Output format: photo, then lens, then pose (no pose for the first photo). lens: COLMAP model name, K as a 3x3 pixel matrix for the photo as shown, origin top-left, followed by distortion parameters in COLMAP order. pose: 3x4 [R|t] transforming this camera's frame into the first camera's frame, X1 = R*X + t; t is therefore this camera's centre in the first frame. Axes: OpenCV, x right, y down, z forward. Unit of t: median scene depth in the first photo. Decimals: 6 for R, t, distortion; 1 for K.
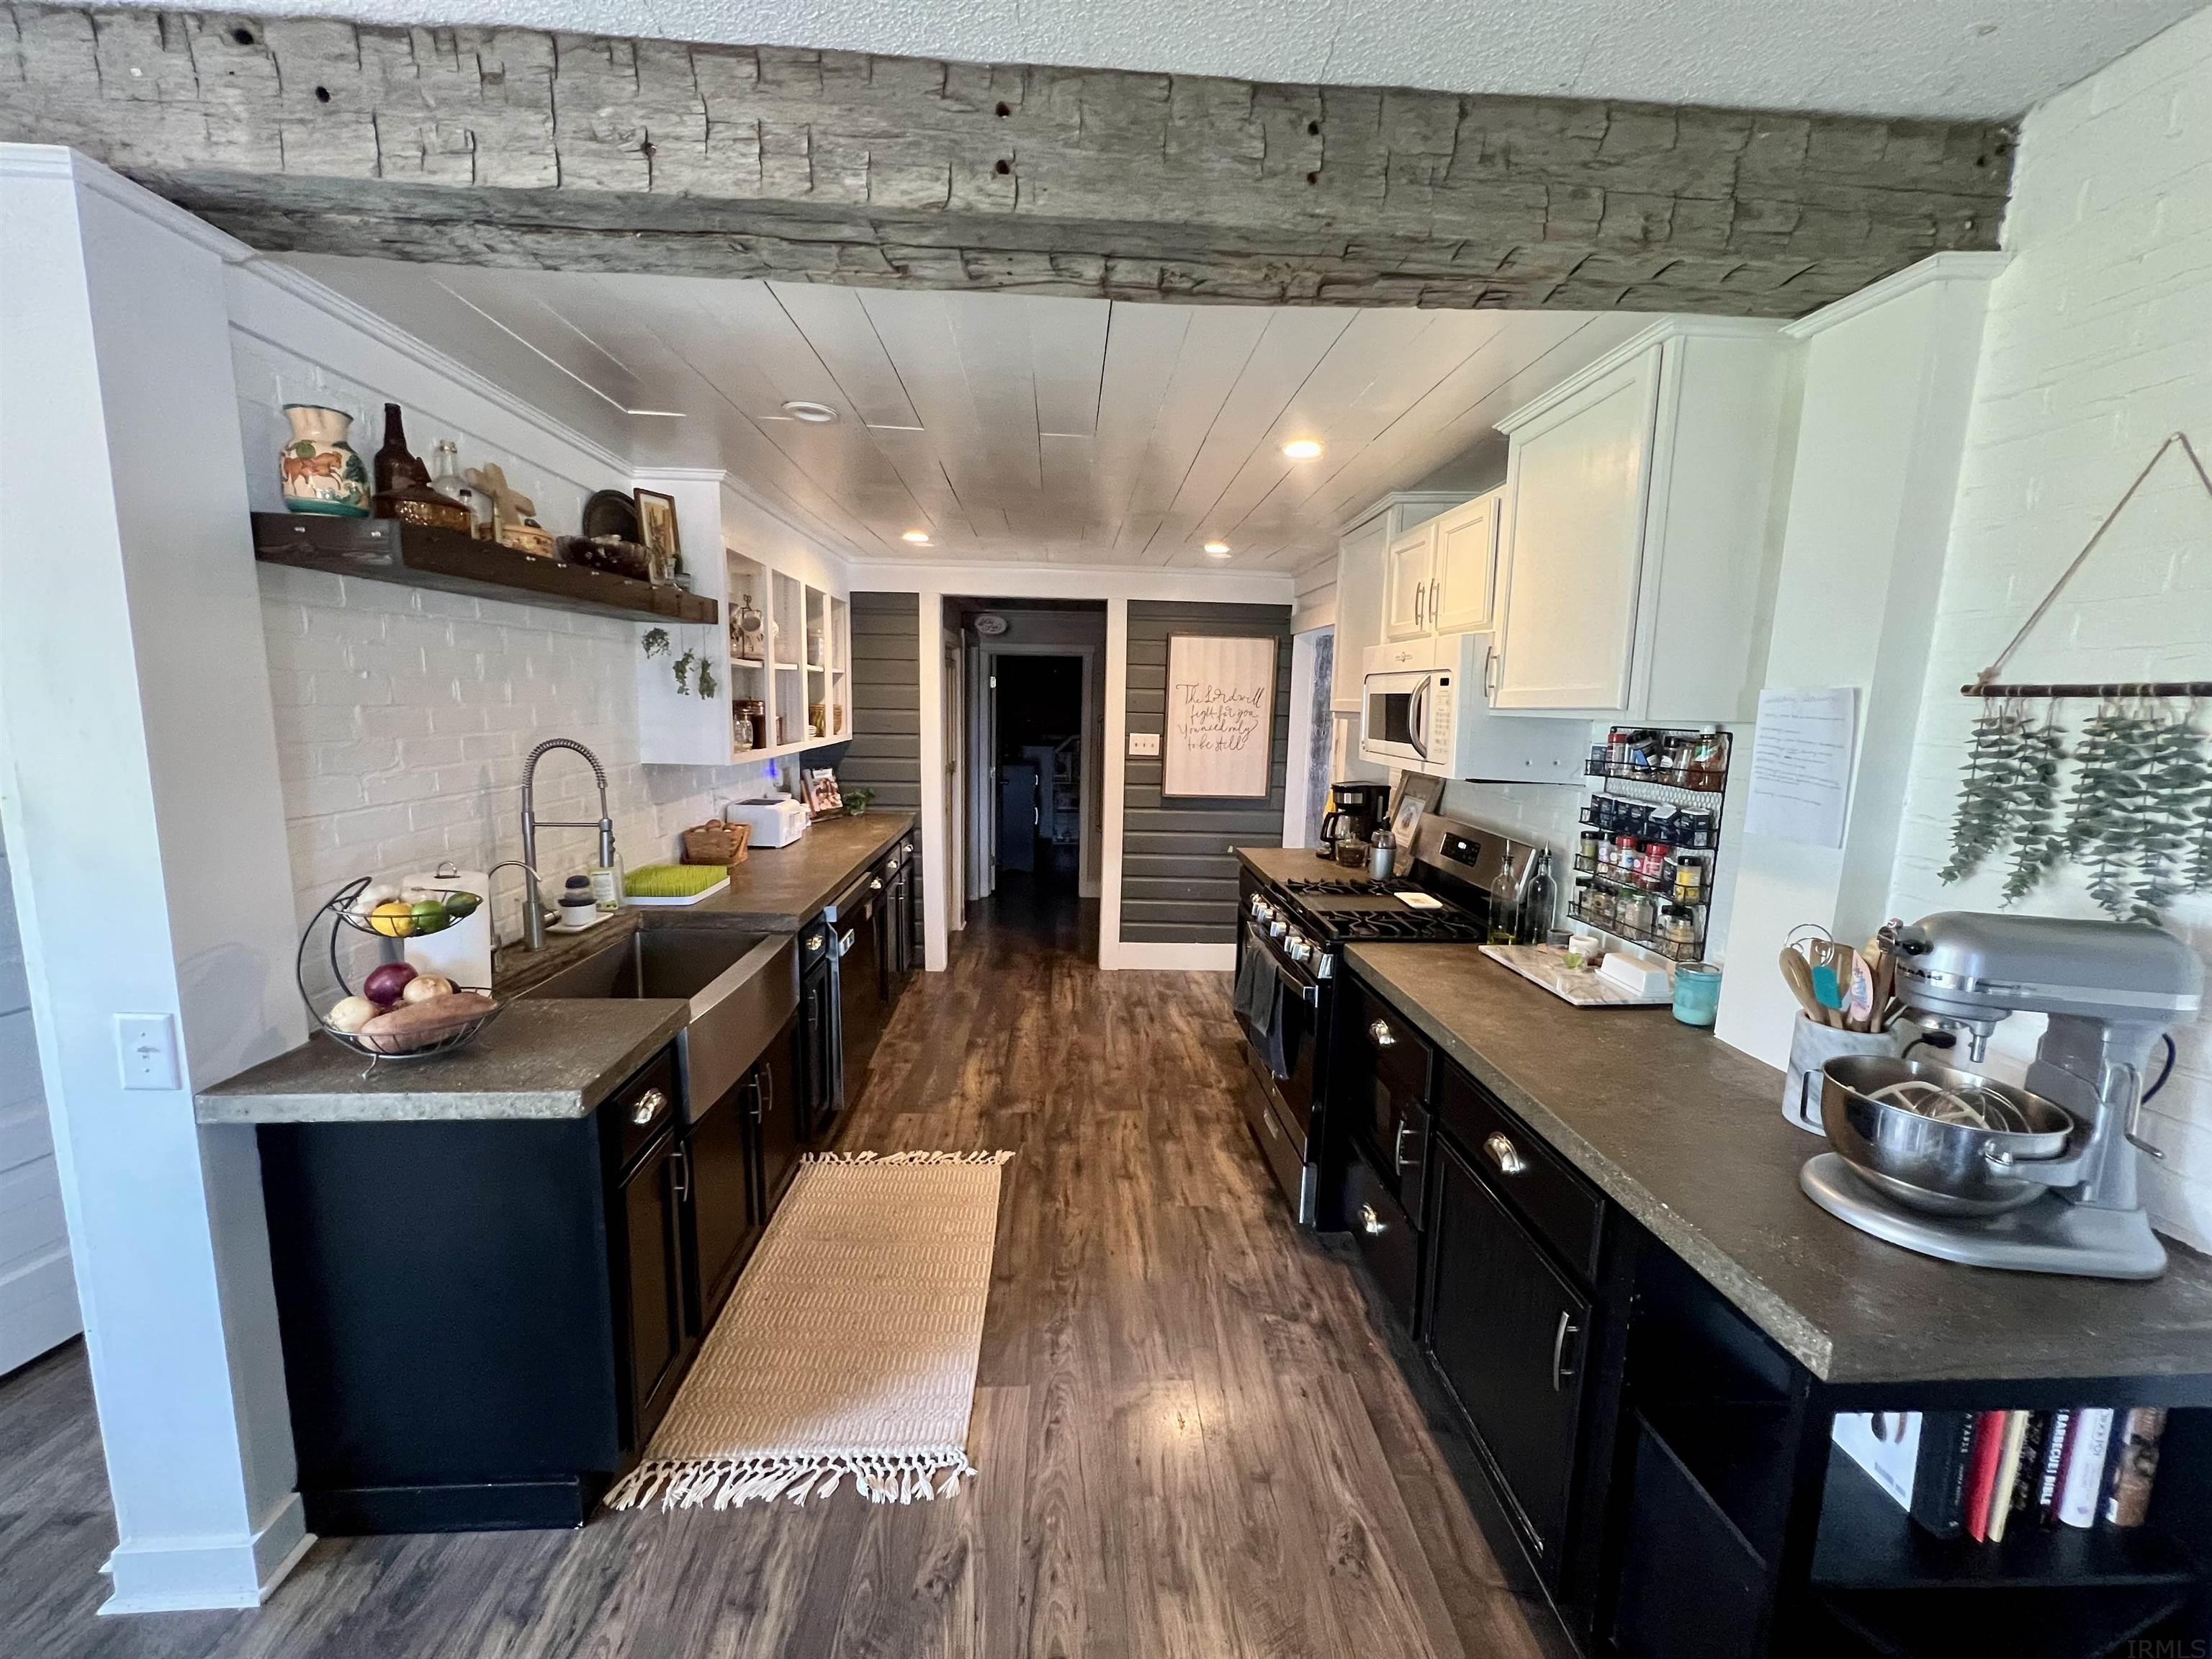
lens RADIAL K [[876.9, 0, 1106.0], [0, 876.9, 829.5], [0, 0, 1]] dist [0.000763, 0.000199]
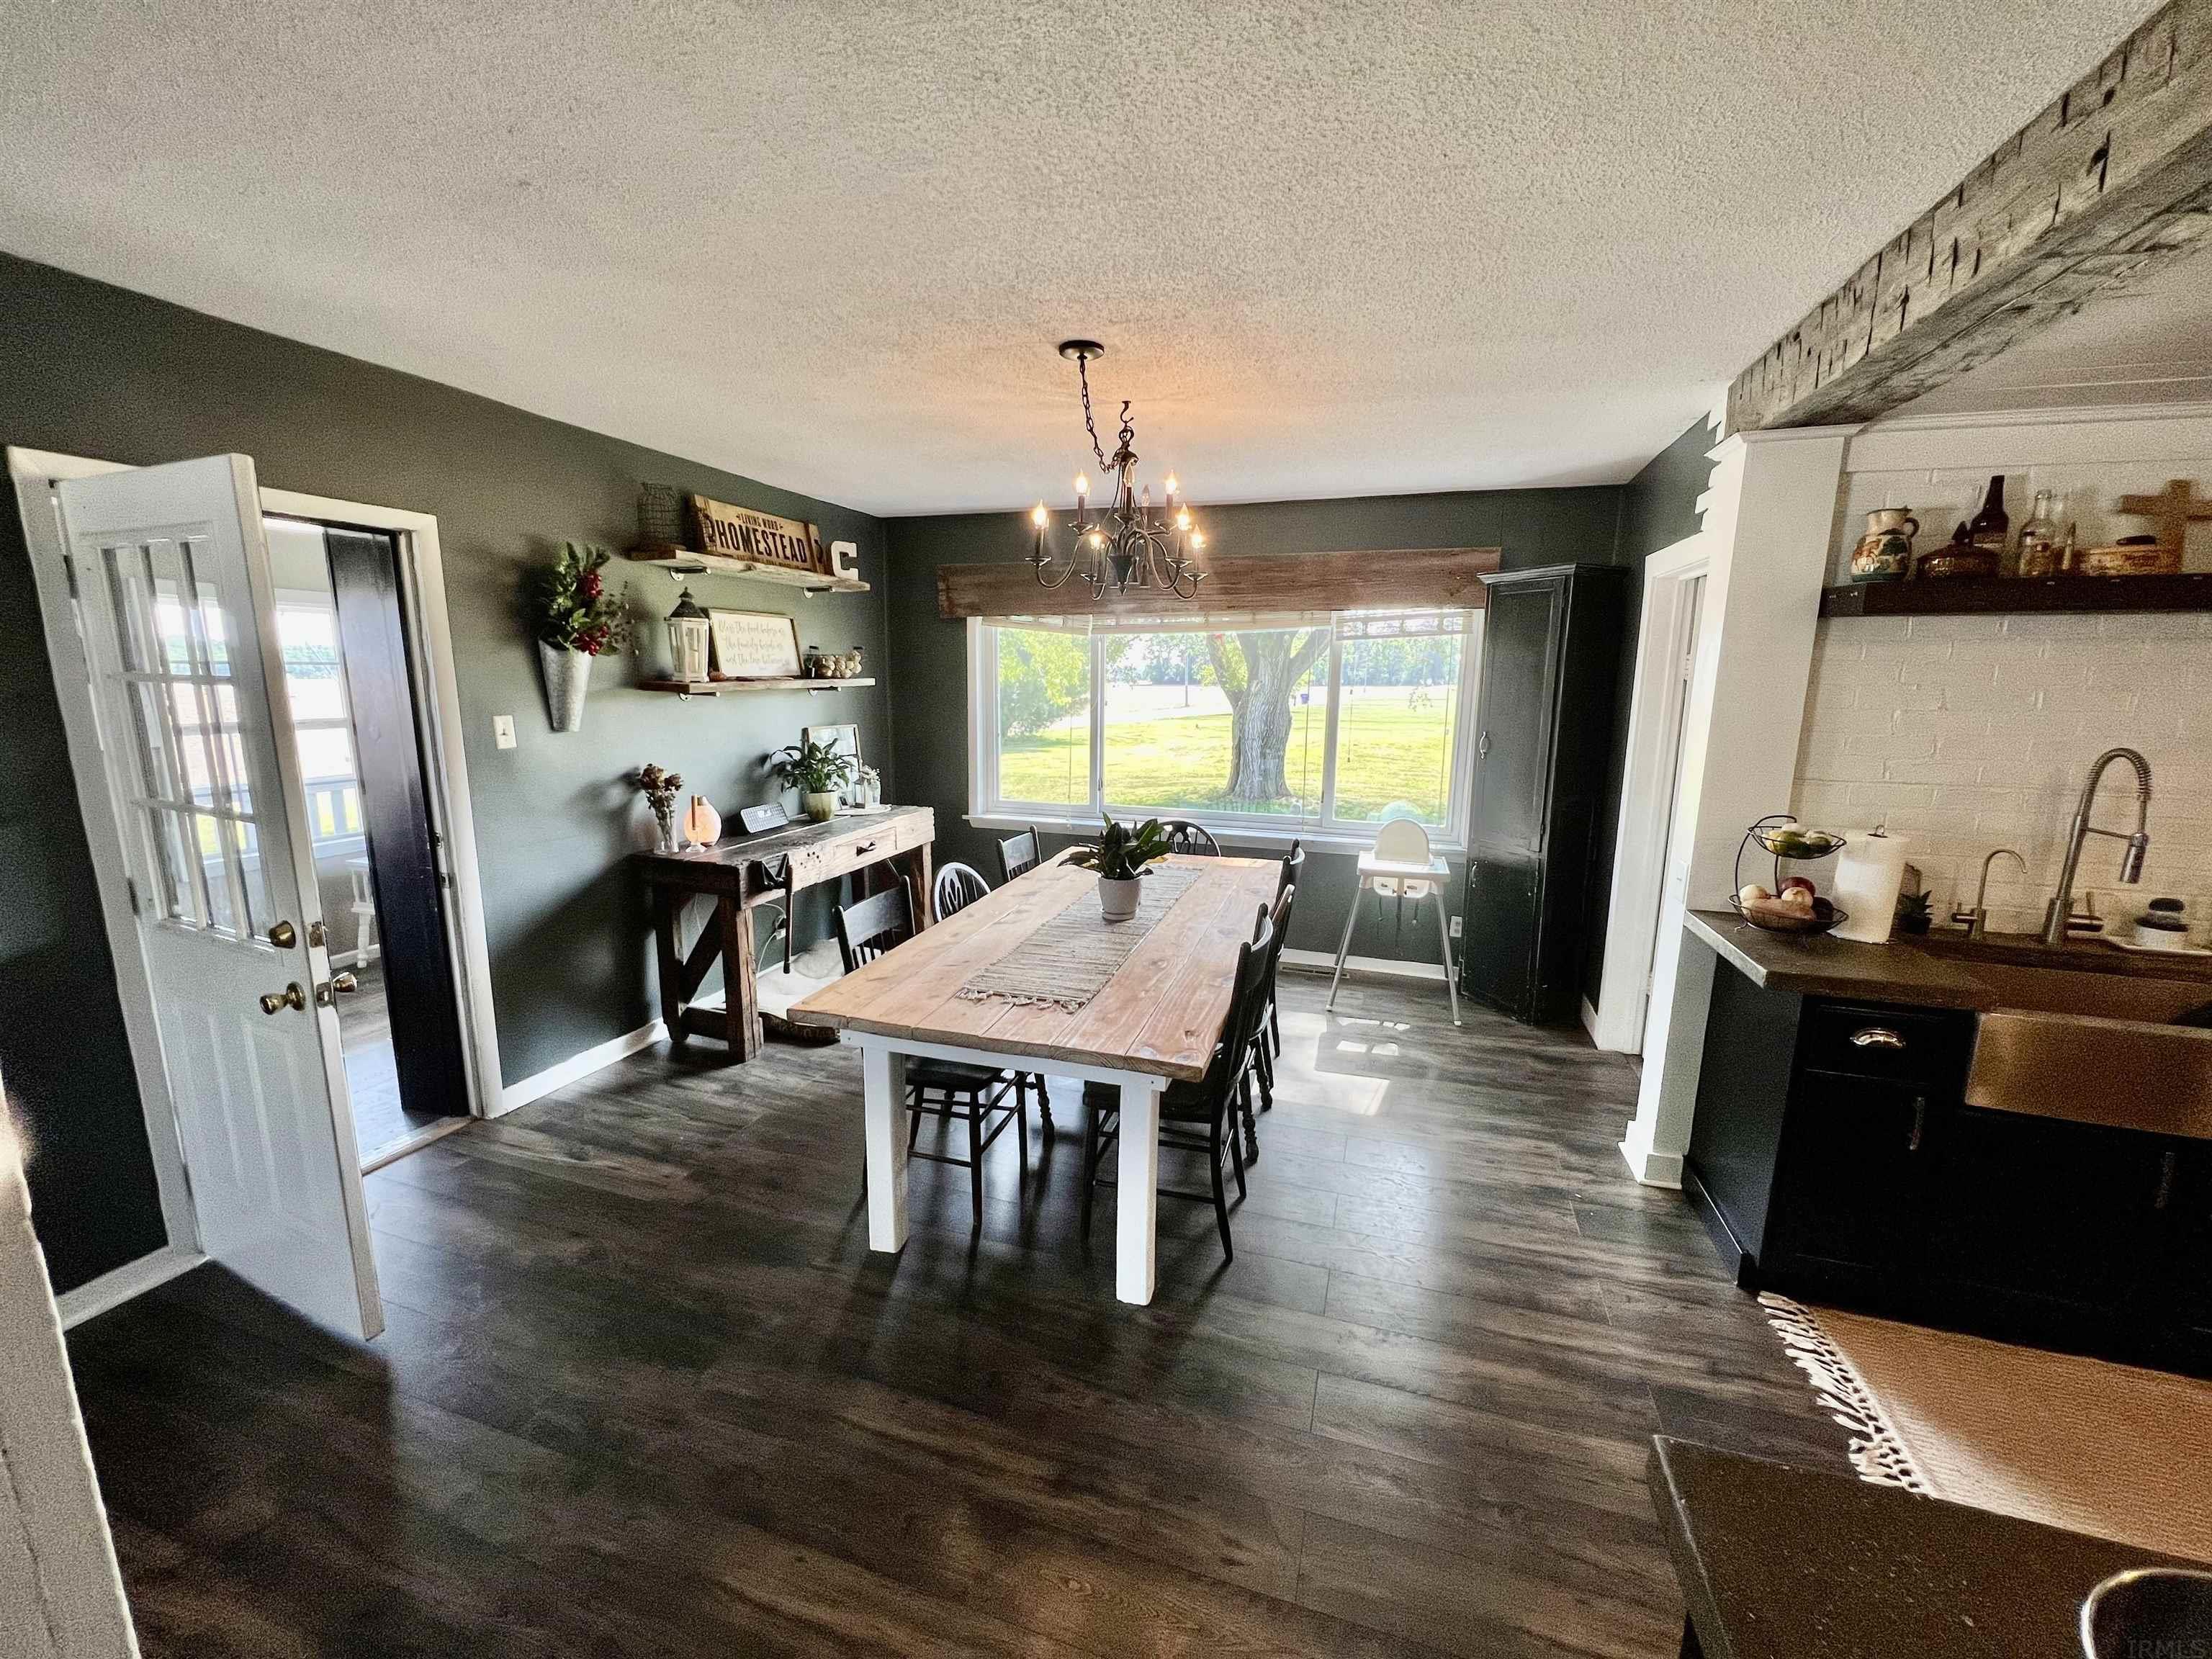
lens RADIAL K [[876.9, 0, 1106.0], [0, 876.9, 829.5], [0, 0, 1]] dist [0.000763, 0.000199]
pose [[-0.356051, 0.140840, -0.923792, 0.727529], [-0.153498, 0.966334, 0.206487, -0.041441], [0.921773, 0.215320, -0.322446, 0.266046]]
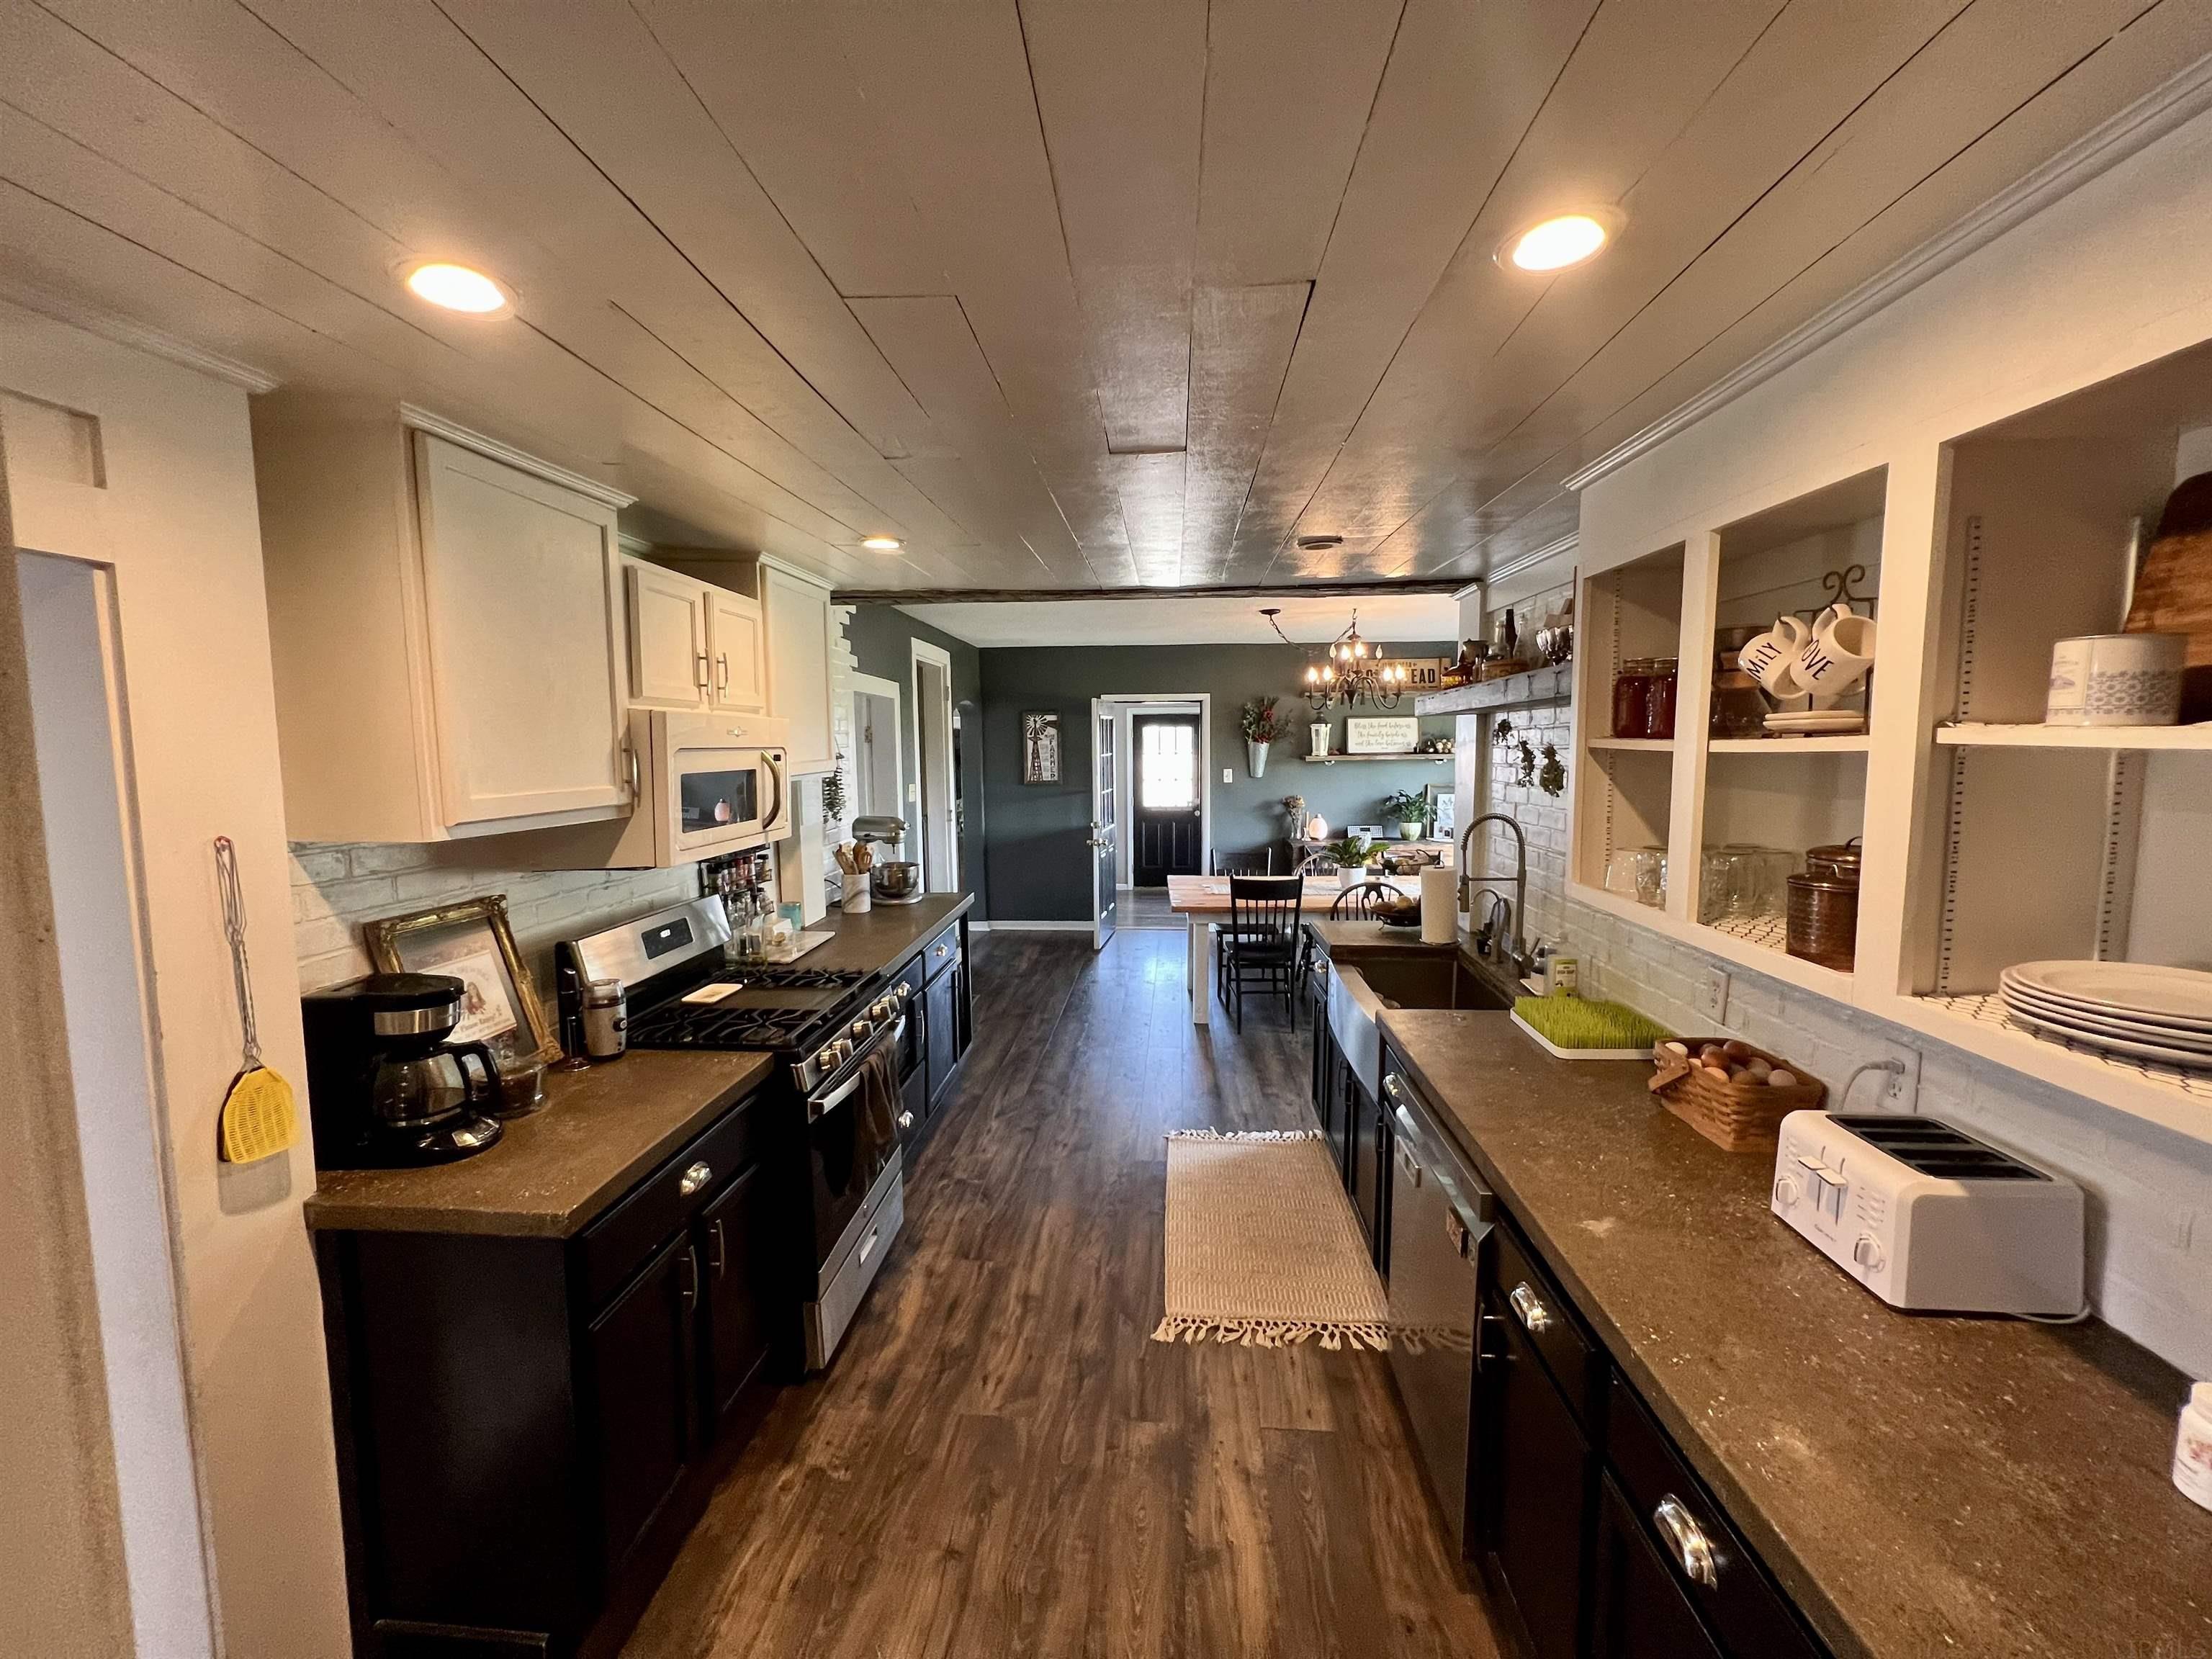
lens RADIAL K [[876.9, 0, 1106.0], [0, 876.9, 829.5], [0, 0, 1]] dist [0.000763, 0.000199]
pose [[-0.991785, -0.027661, 0.124888, -0.206016], [0.004040, 0.969078, 0.246720, -0.396104], [-0.127851, 0.245198, -0.961006, 2.281887]]
